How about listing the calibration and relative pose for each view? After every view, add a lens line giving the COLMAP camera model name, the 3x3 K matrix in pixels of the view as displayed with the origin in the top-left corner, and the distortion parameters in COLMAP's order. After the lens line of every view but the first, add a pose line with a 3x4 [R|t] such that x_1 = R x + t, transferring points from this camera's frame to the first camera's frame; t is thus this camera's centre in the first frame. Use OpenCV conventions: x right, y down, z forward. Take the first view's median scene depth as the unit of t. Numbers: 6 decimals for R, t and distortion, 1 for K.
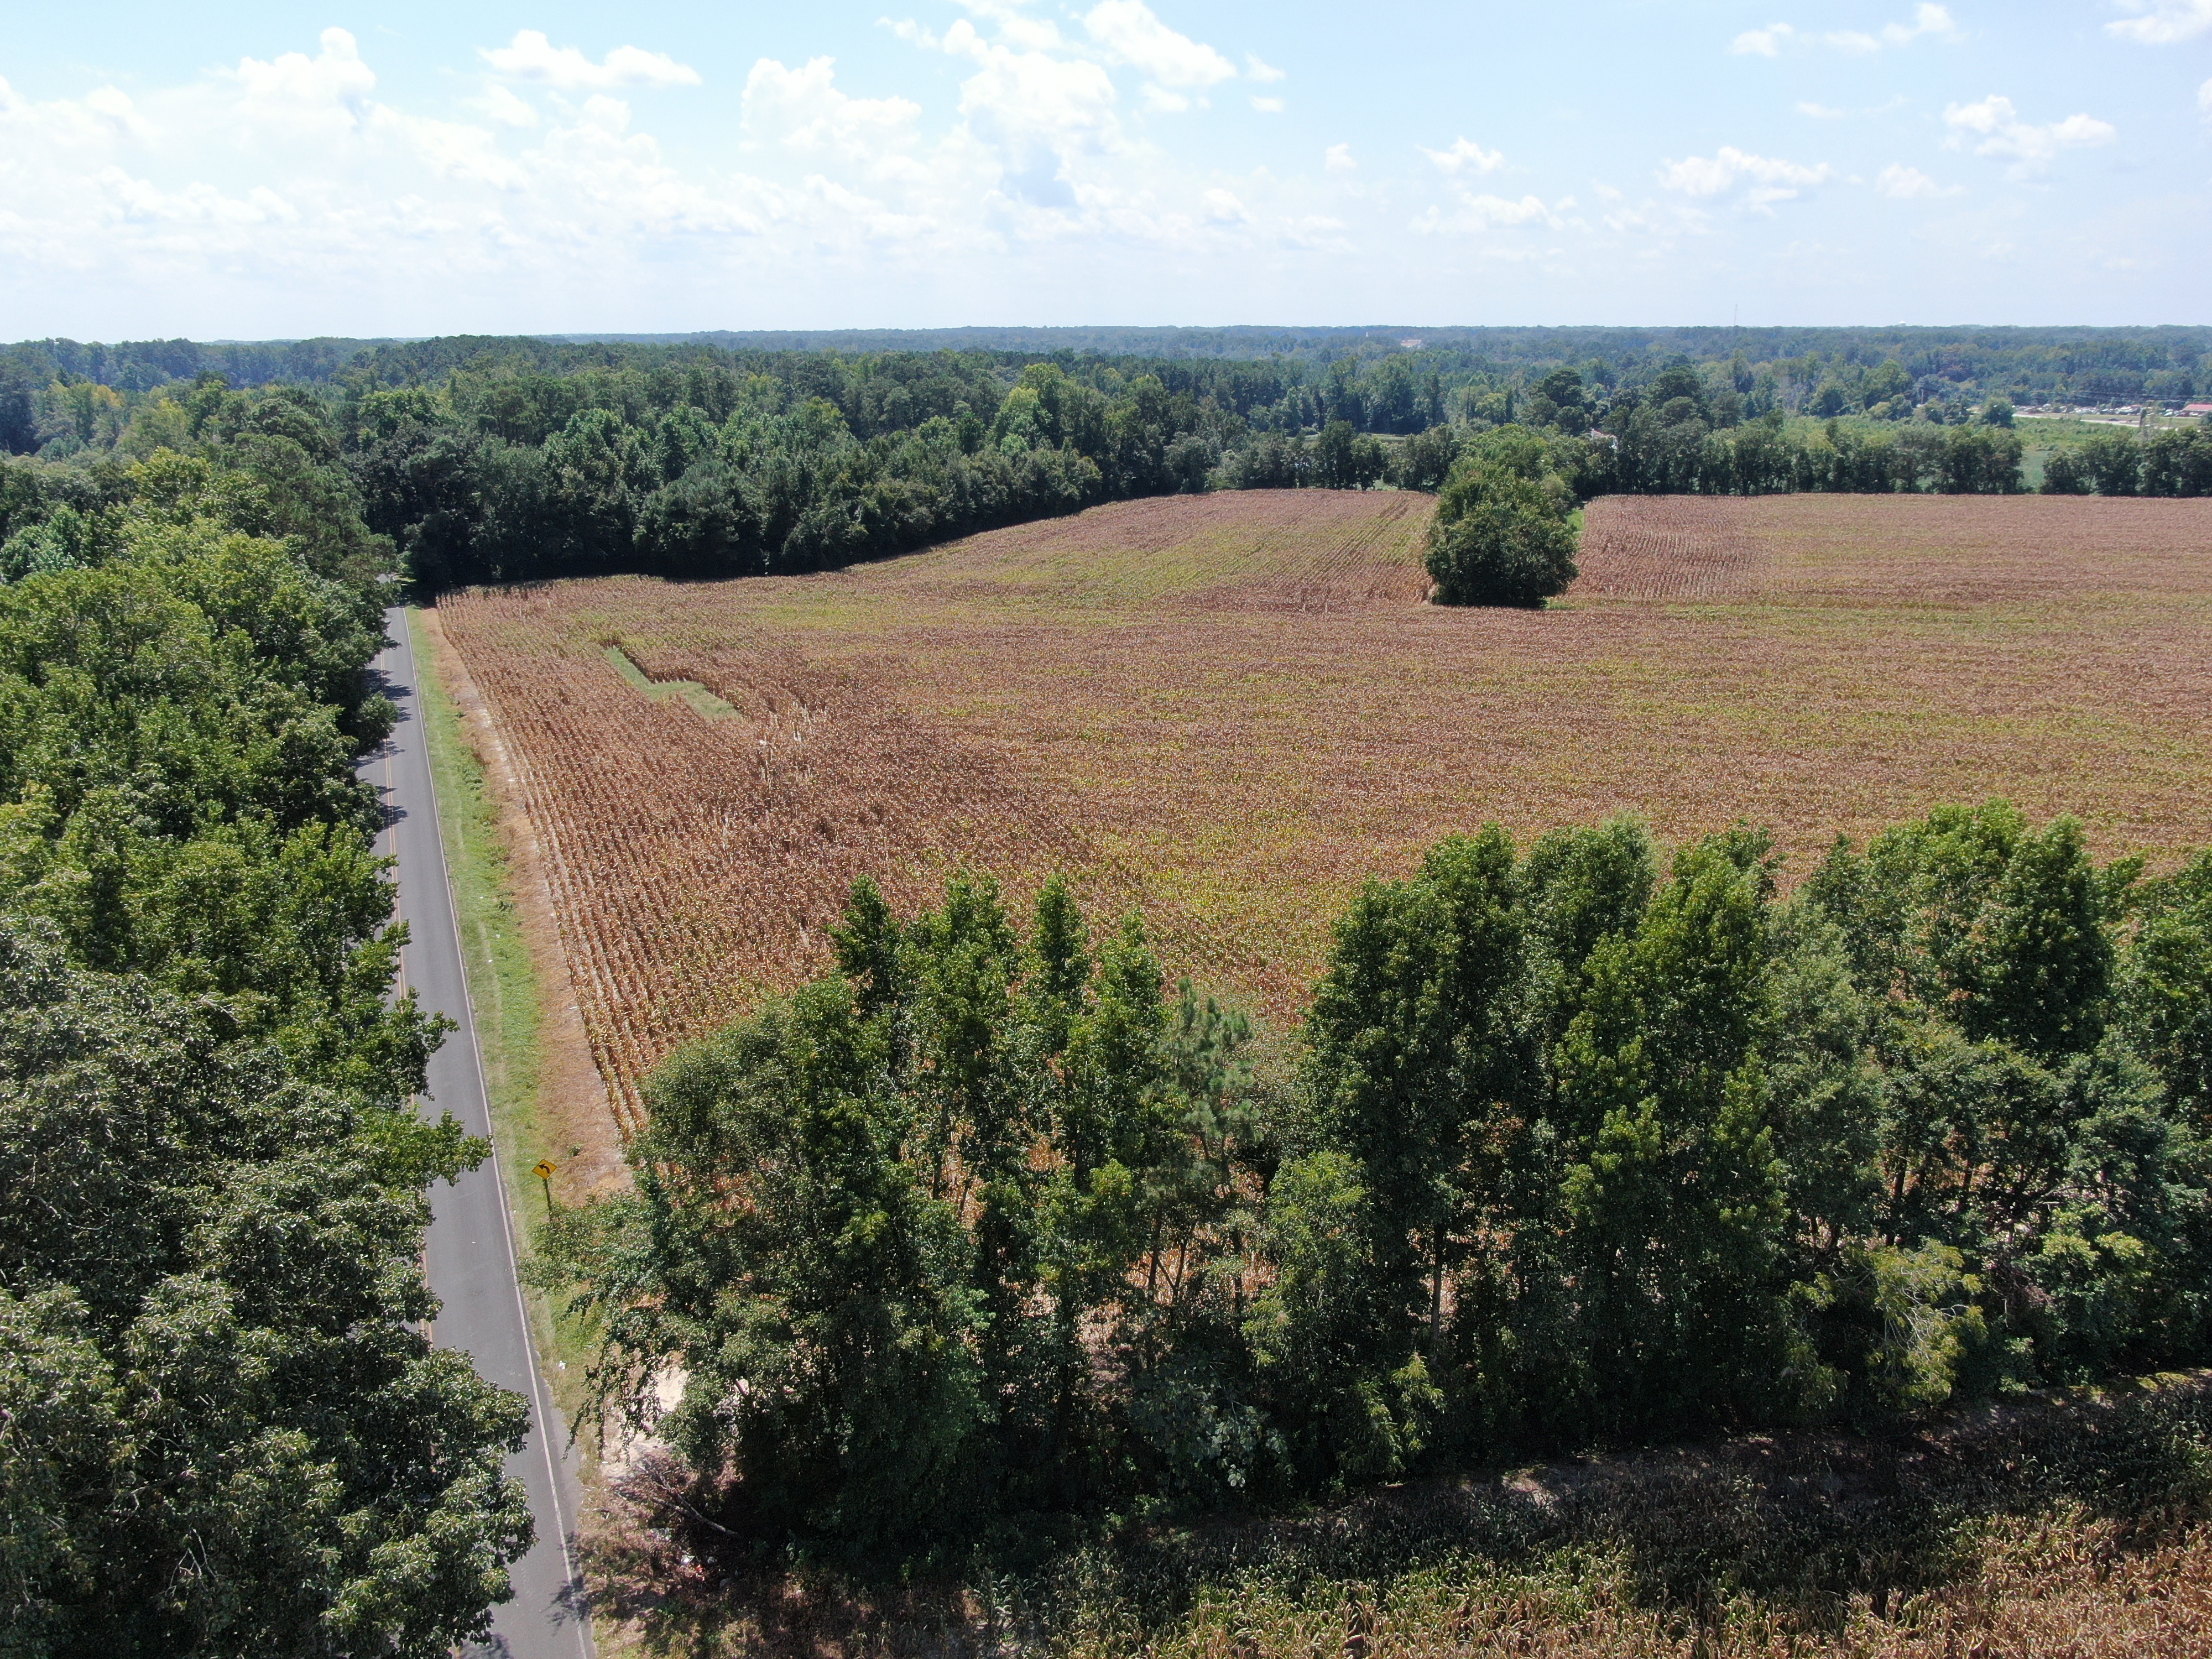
lens RADIAL K [[1537.3, 0, 1106.0], [0, 1537.3, 829.5], [0, 0, 1]] dist [0.007663, 0.001942]
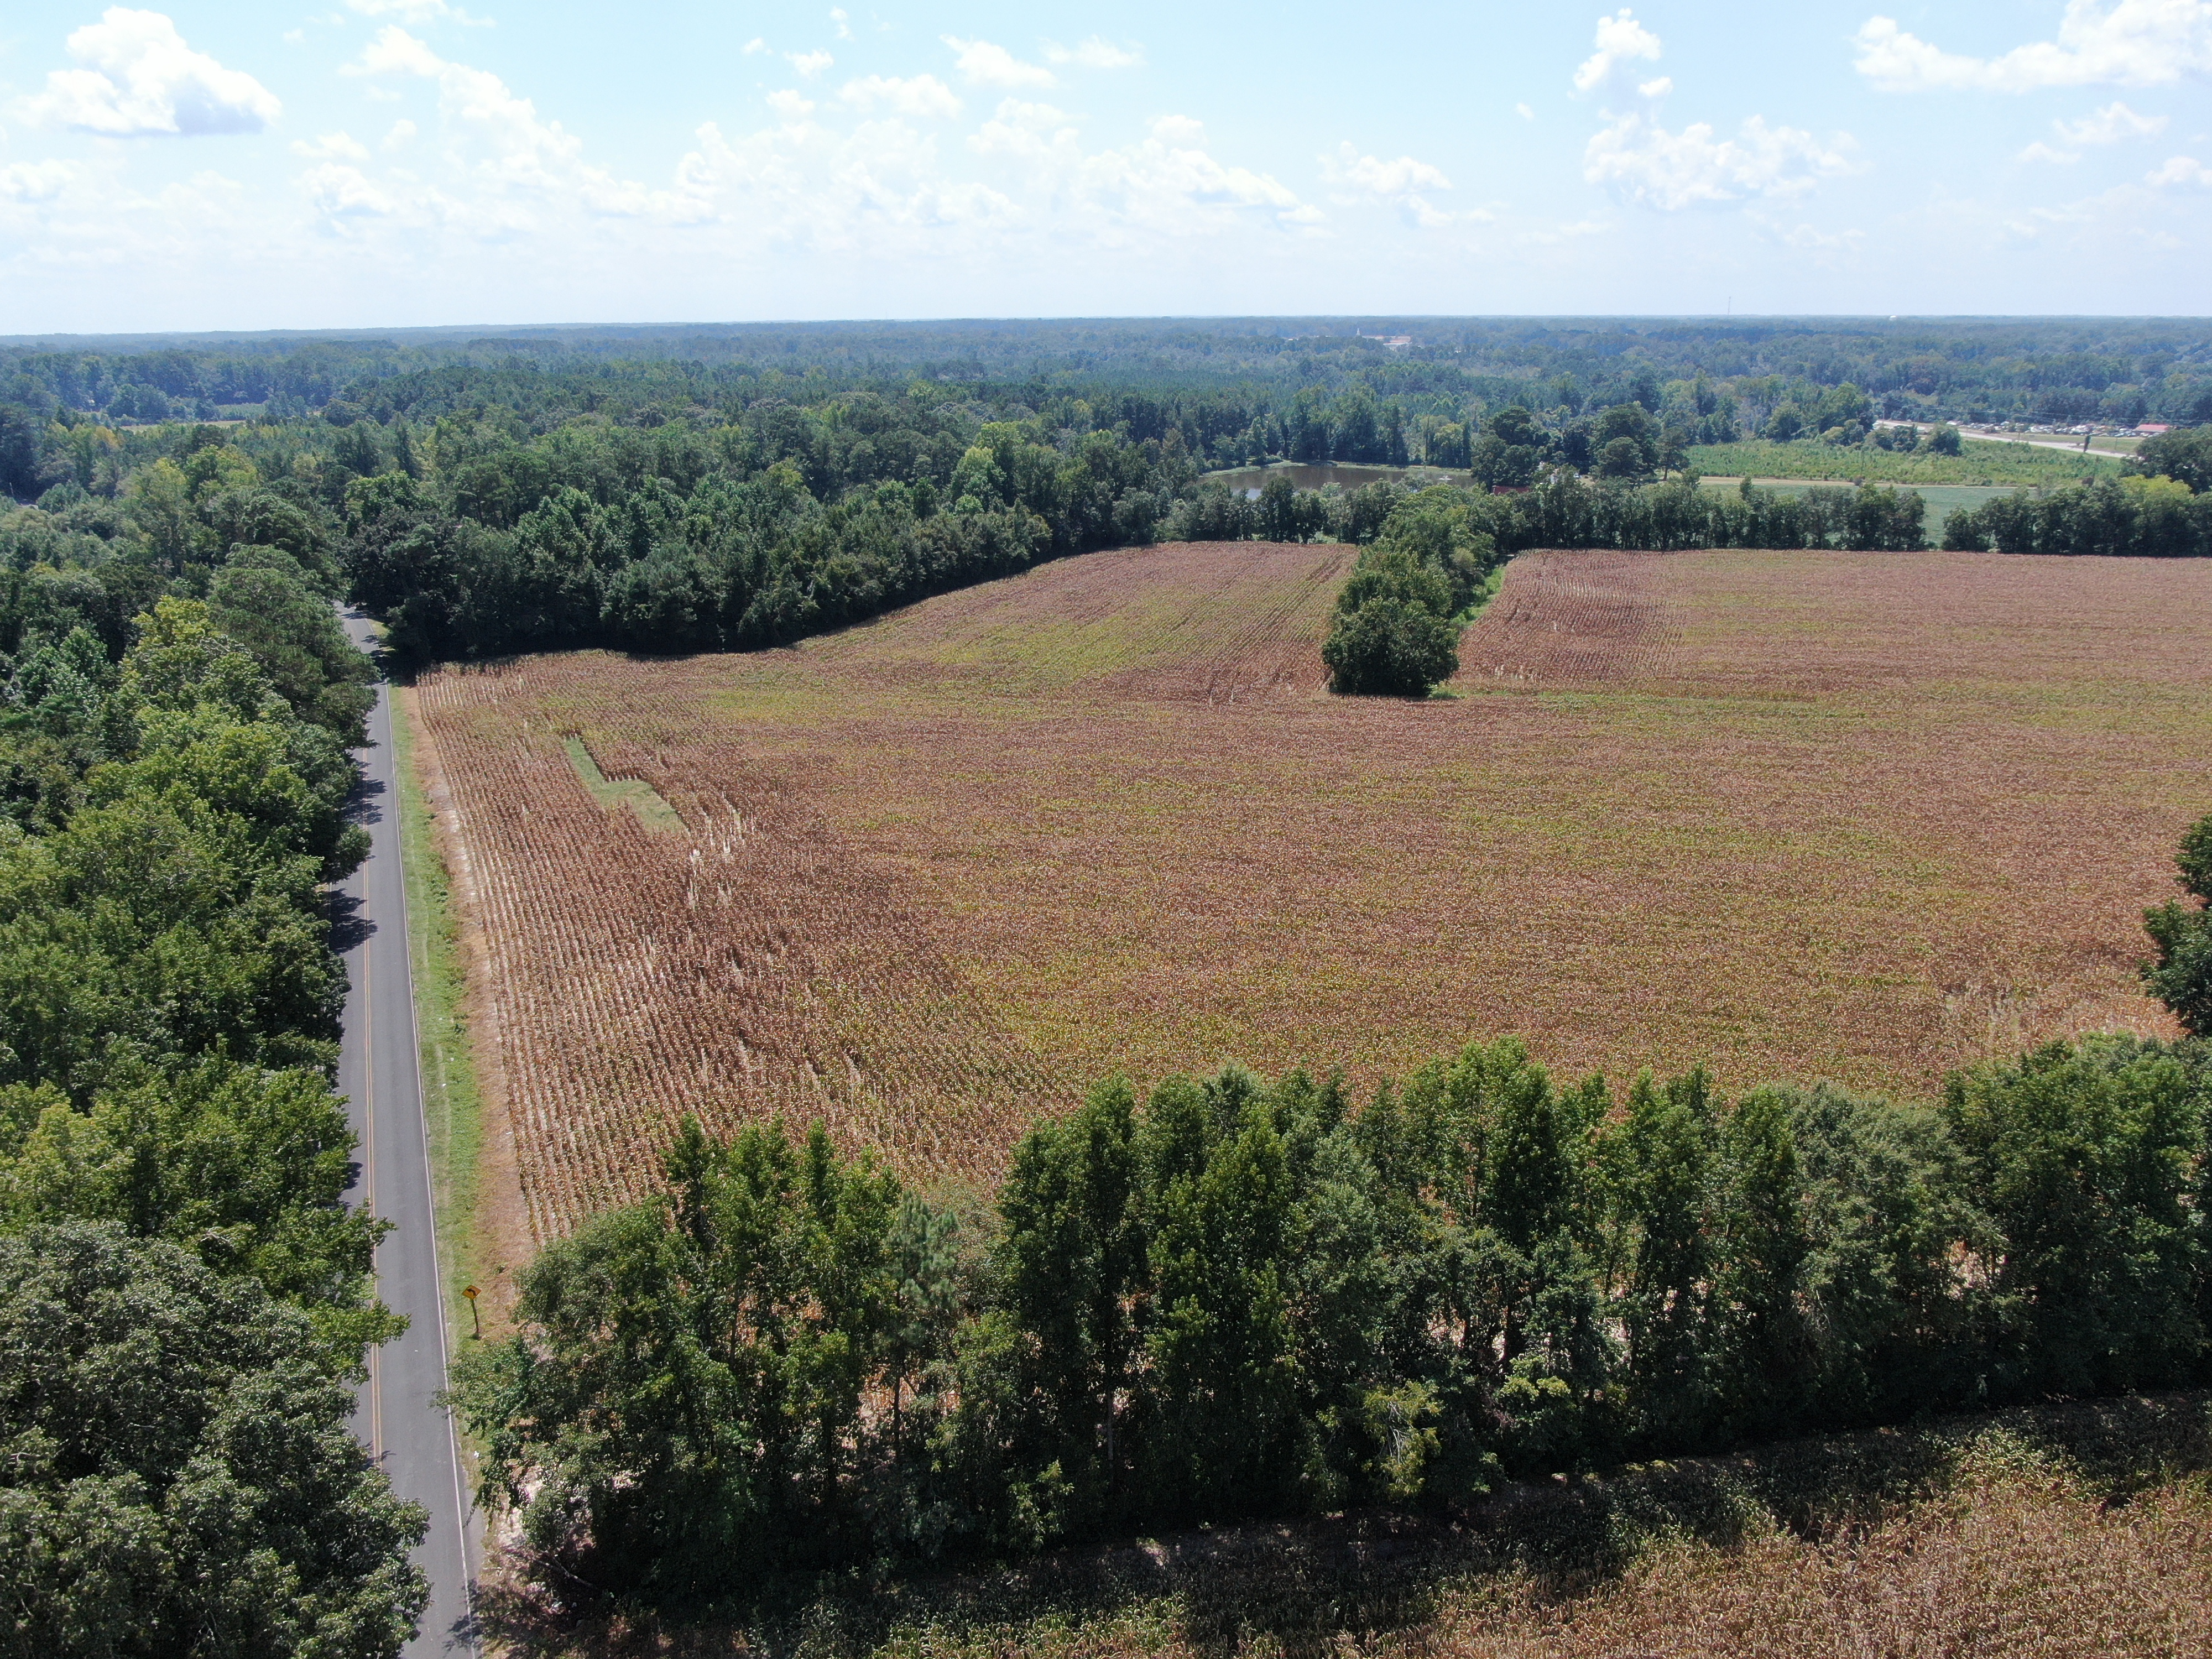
lens RADIAL K [[1538.7, 0, 1106.0], [0, 1538.7, 829.5], [0, 0, 1]] dist [0.004612, 0.005986]
pose [[0.999998, 0.000328, 0.002061, 0.044633], [-0.000344, 0.999970, 0.007757, -0.048047], [-0.002058, -0.007757, 0.999968, -0.079028]]
